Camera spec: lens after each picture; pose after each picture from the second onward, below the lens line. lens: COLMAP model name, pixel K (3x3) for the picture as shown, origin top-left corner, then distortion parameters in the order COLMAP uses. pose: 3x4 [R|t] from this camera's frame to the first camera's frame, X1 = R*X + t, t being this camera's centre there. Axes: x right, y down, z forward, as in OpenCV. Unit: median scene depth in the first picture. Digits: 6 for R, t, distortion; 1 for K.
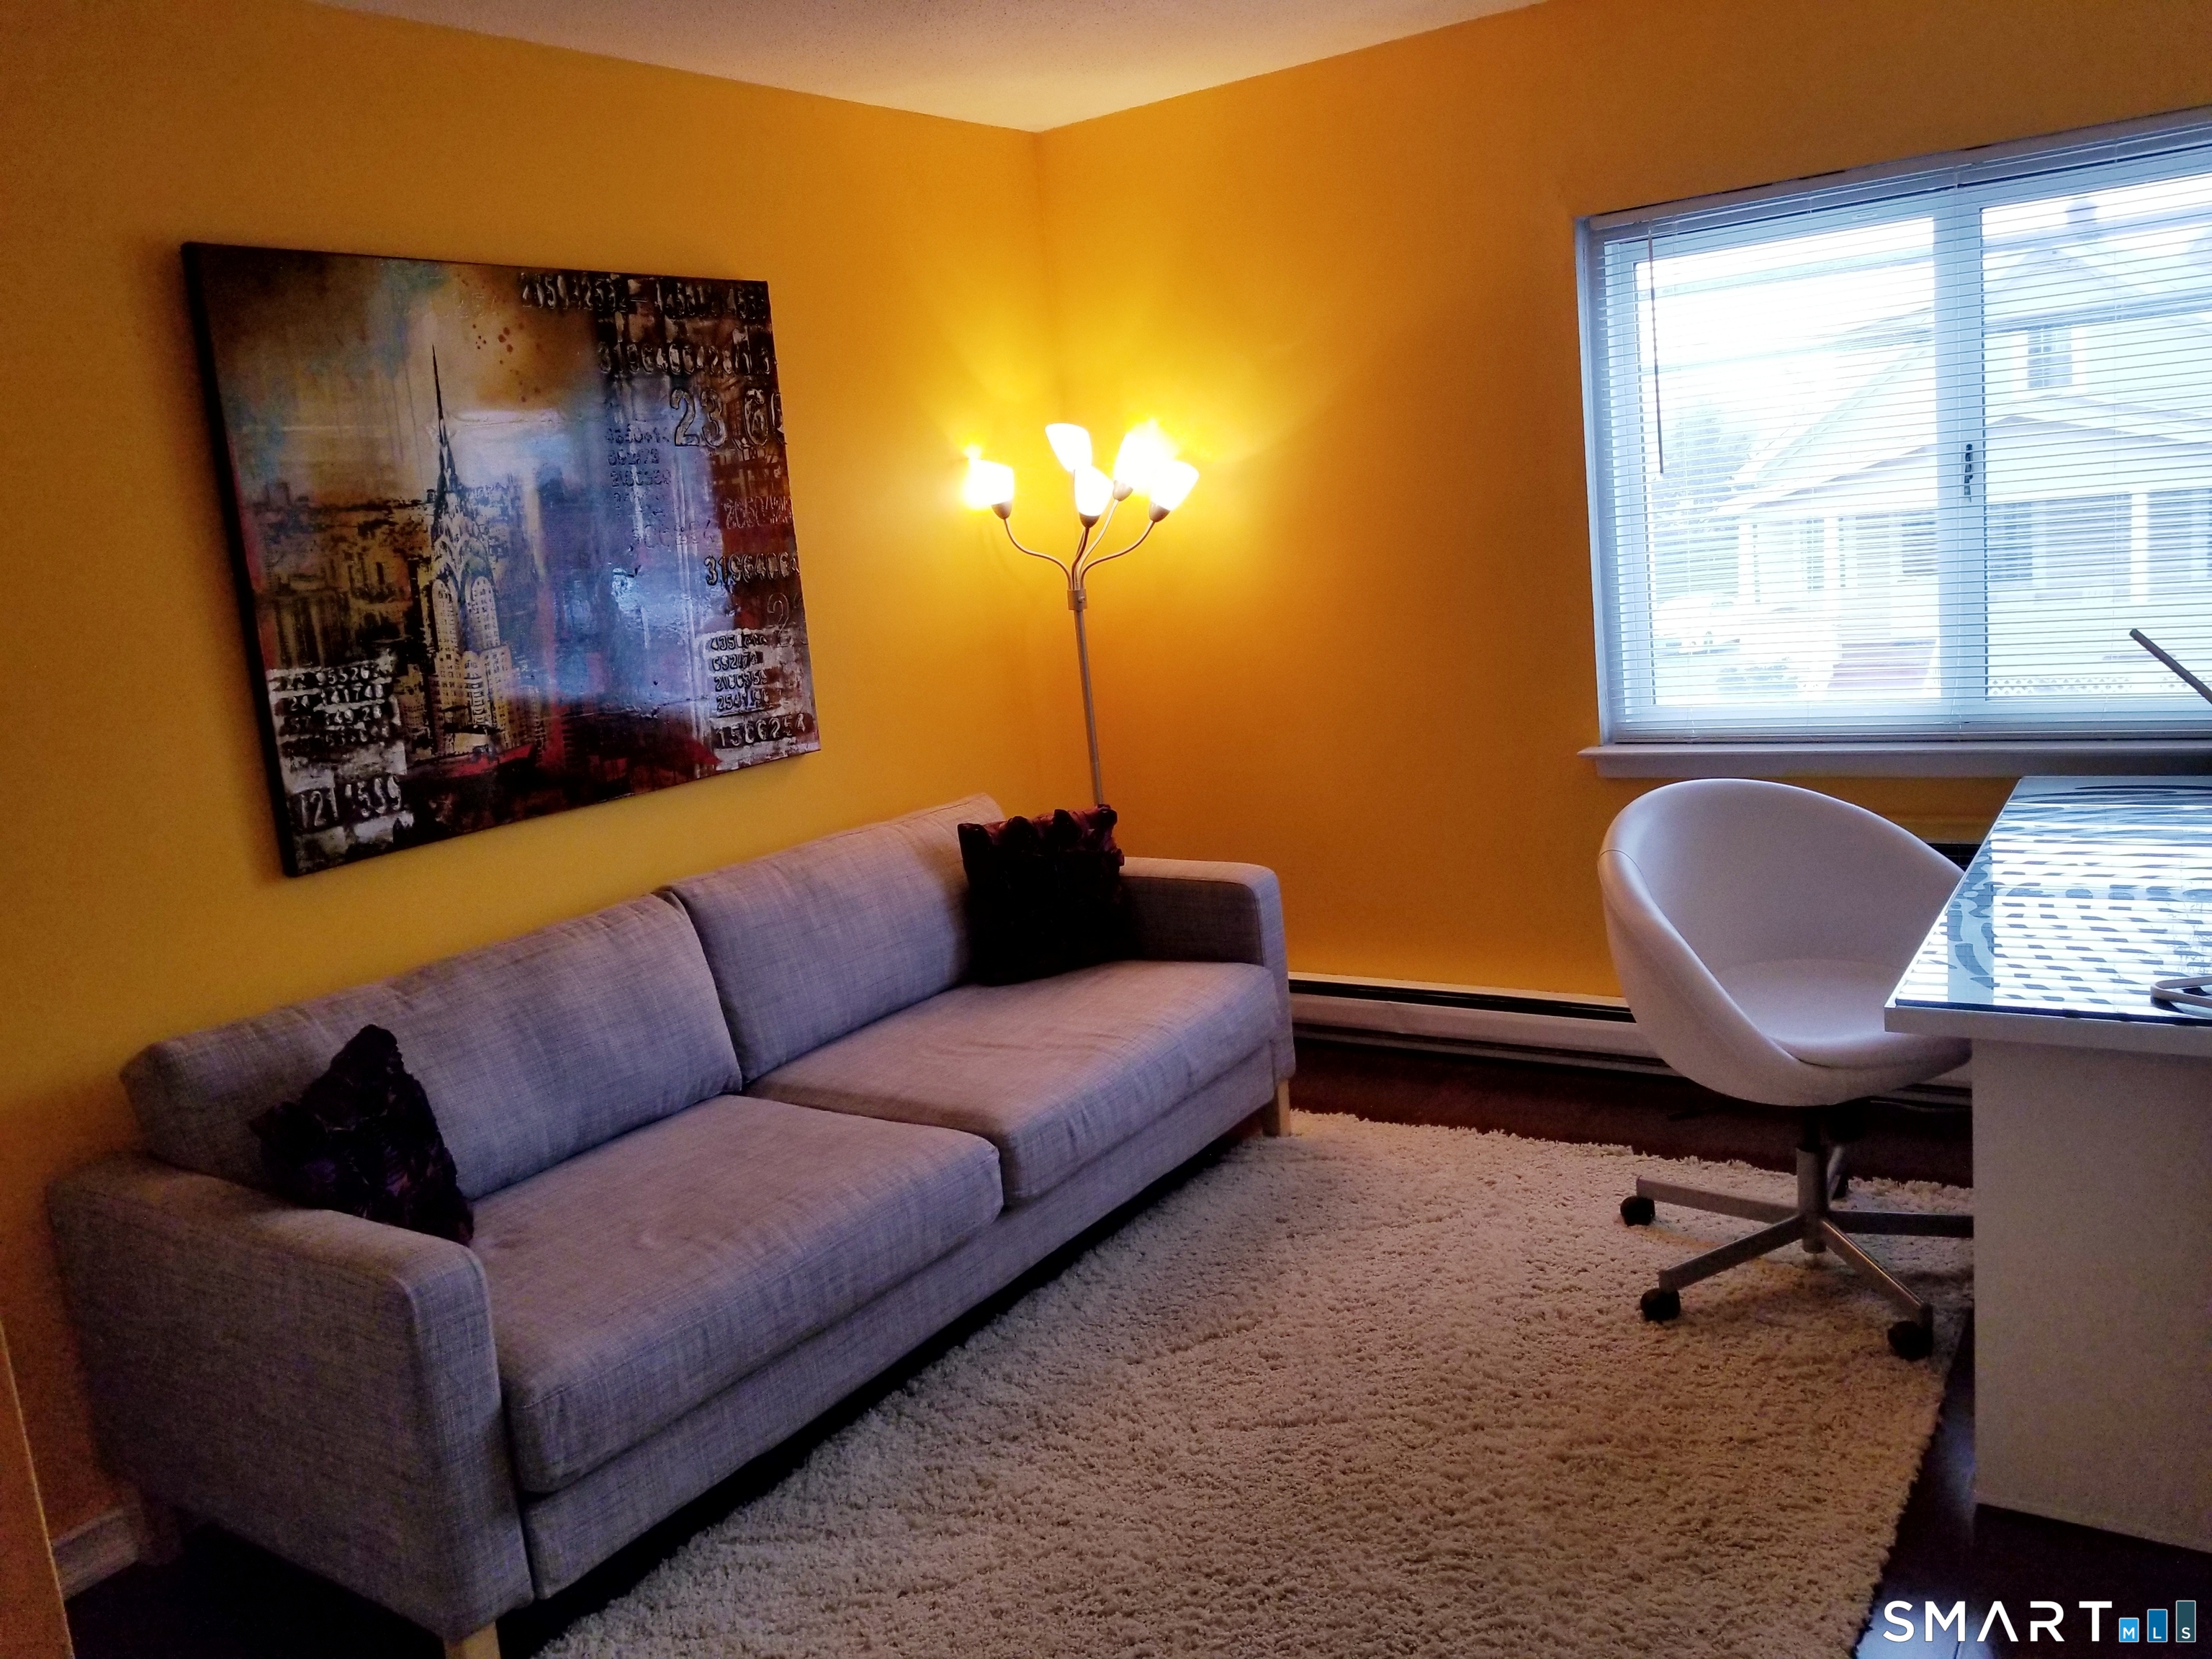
lens RADIAL K [[1720.9, 0, 1106.0], [0, 1720.9, 829.5], [0, 0, 1]] dist [-0.001929, -0.001431]
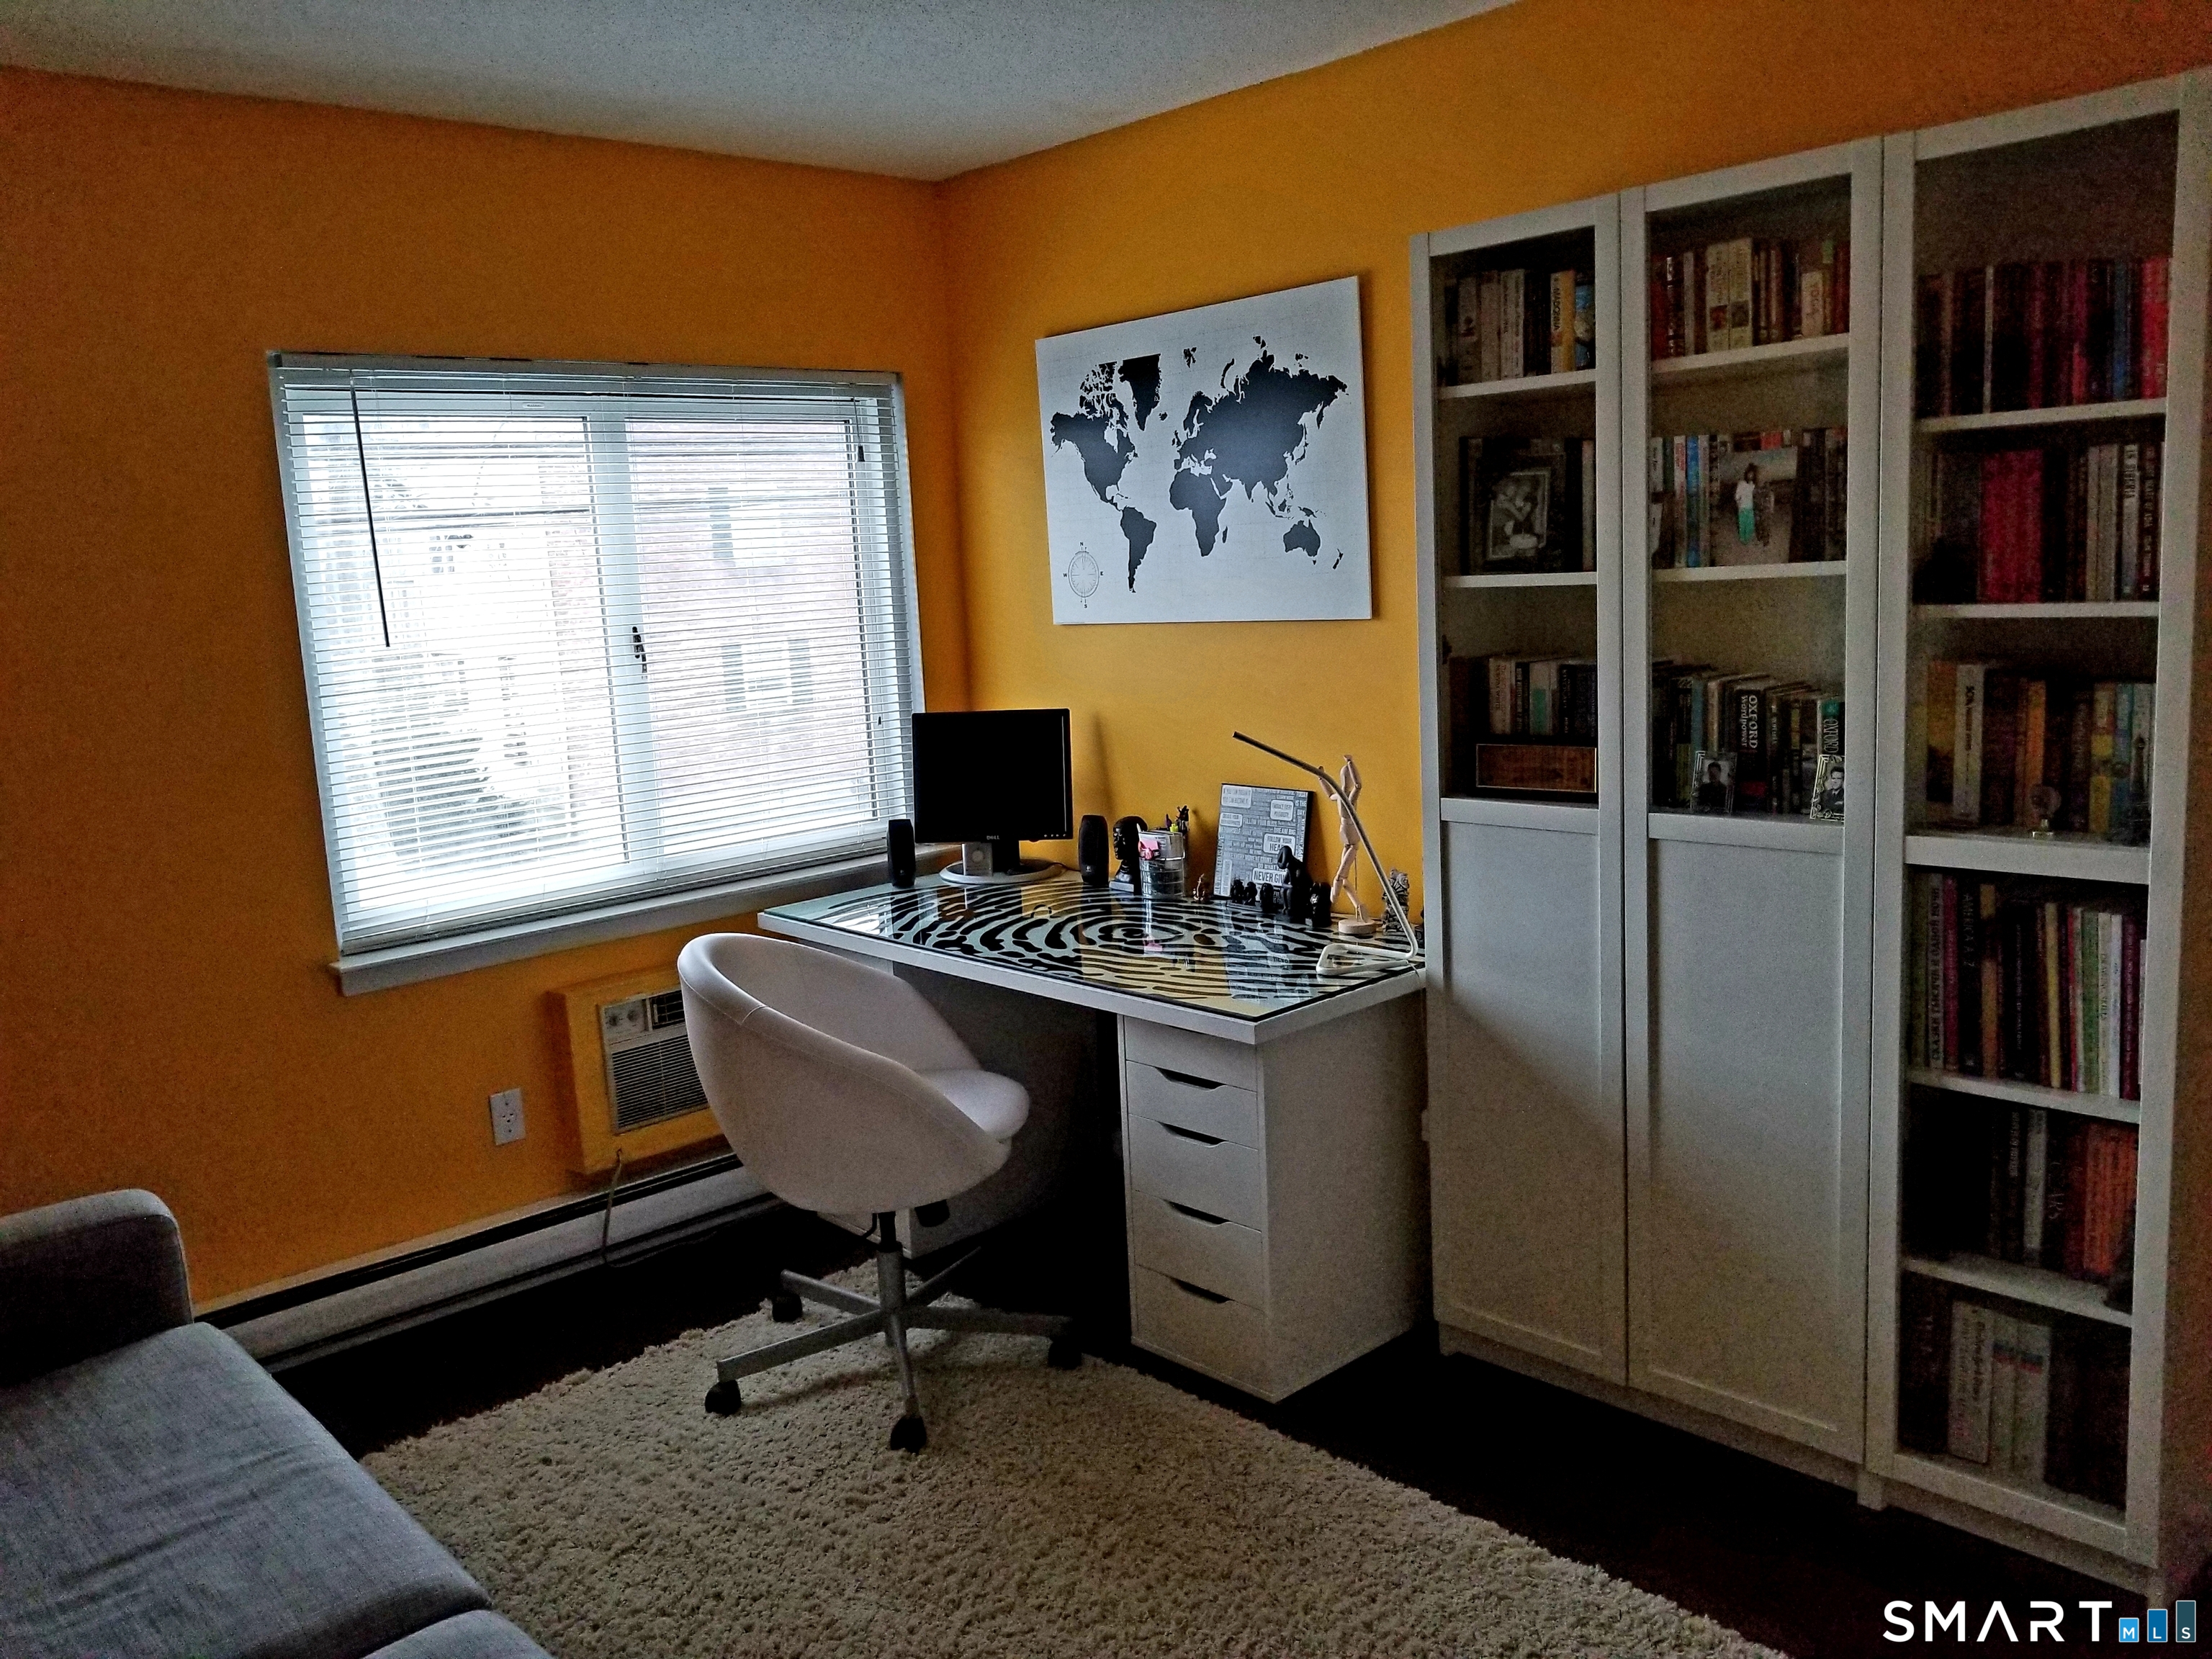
lens RADIAL K [[1720.9, 0, 1106.0], [0, 1720.9, 829.5], [0, 0, 1]] dist [-0.001929, -0.001431]
pose [[0.233548, -0.059537, 0.970521, -0.526175], [0.199586, 0.979806, 0.012078, -0.052555], [-0.951641, 0.190882, 0.240714, 0.504306]]
